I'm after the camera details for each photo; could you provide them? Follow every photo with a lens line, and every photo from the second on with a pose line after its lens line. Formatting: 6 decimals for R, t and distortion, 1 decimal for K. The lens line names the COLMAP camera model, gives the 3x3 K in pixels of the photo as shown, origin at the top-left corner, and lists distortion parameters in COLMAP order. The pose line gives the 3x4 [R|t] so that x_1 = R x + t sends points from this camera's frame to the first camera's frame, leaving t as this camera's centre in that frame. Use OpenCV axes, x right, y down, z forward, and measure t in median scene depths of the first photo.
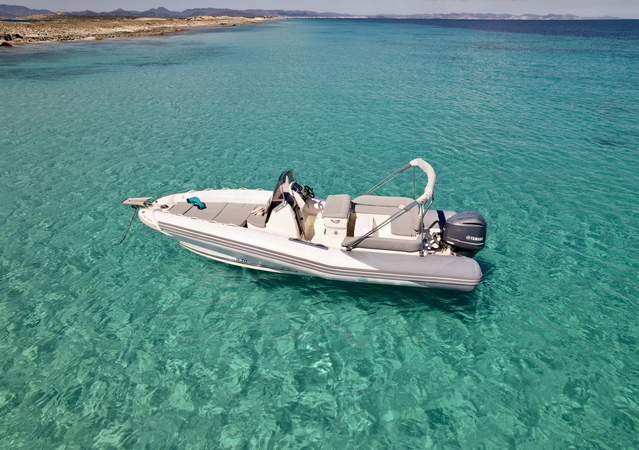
lens RADIAL K [[405.4, 0, 319.5], [0, 405.4, 225.0], [0, 0, 1]] dist [0.007522, 0.002250]
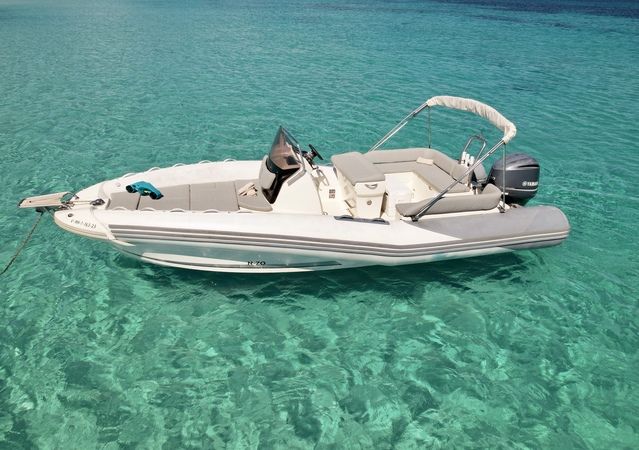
lens RADIAL K [[476.2, 0, 316.7], [0, 476.2, 183.3], [0, 0, 1]] dist [-0.043198, -0.000343]
pose [[0.934141, -0.130625, 0.332141, -0.320900], [0.148652, 0.988454, -0.029340, -0.003882], [-0.324474, 0.076781, 0.942773, 0.223108]]
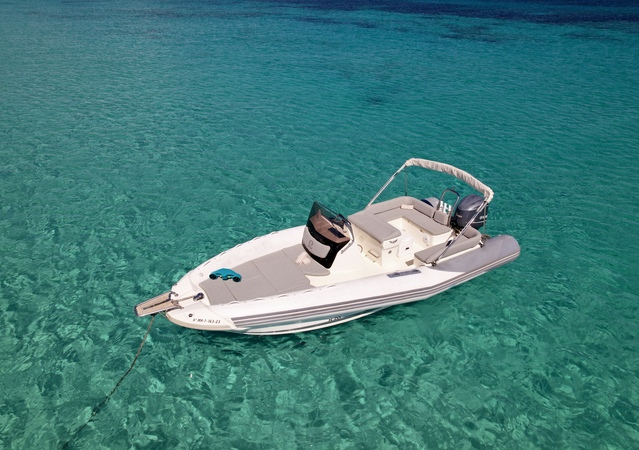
lens RADIAL K [[412.6, 0, 319.5], [0, 412.6, 225.0], [0, 0, 1]] dist [-0.037665, 0.000491]
pose [[0.785032, -0.304160, 0.539641, -0.602275], [0.264623, 0.952328, 0.151809, -0.235961], [-0.560089, 0.023627, 0.828095, 0.265091]]
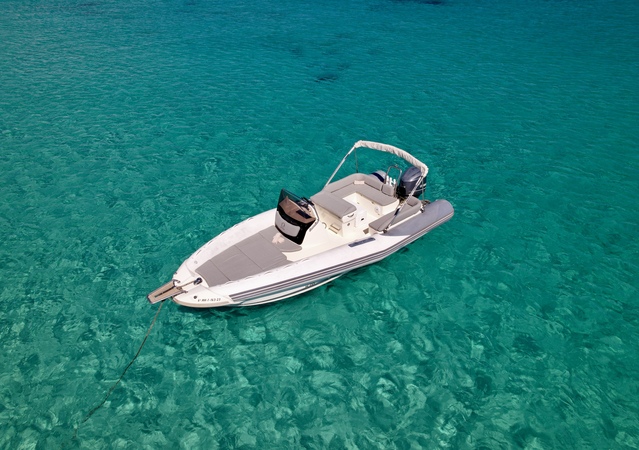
lens RADIAL K [[412.6, 0, 319.5], [0, 412.6, 225.0], [0, 0, 1]] dist [-0.037665, 0.000491]
pose [[0.686173, -0.431785, 0.585429, -0.708907], [0.337346, 0.901892, 0.269794, -0.326092], [-0.644487, 0.012367, 0.764515, 0.137837]]
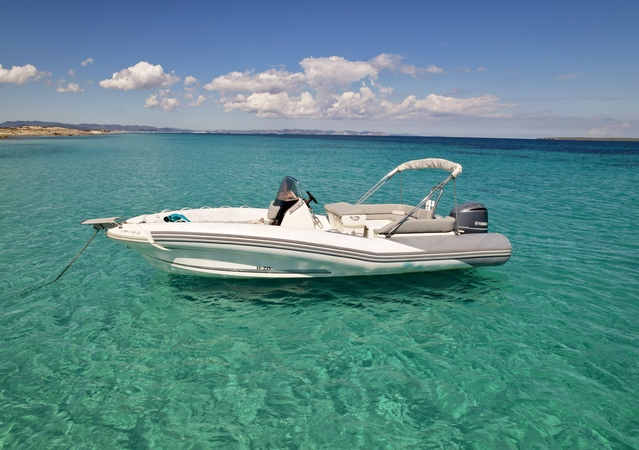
lens RADIAL K [[412.6, 0, 319.5], [0, 412.6, 225.0], [0, 0, 1]] dist [-0.037665, 0.000491]
pose [[0.934604, -0.064864, 0.349725, -0.354202], [0.149673, 0.963662, -0.221255, 0.194914], [-0.322666, 0.259130, 0.910351, 0.163277]]
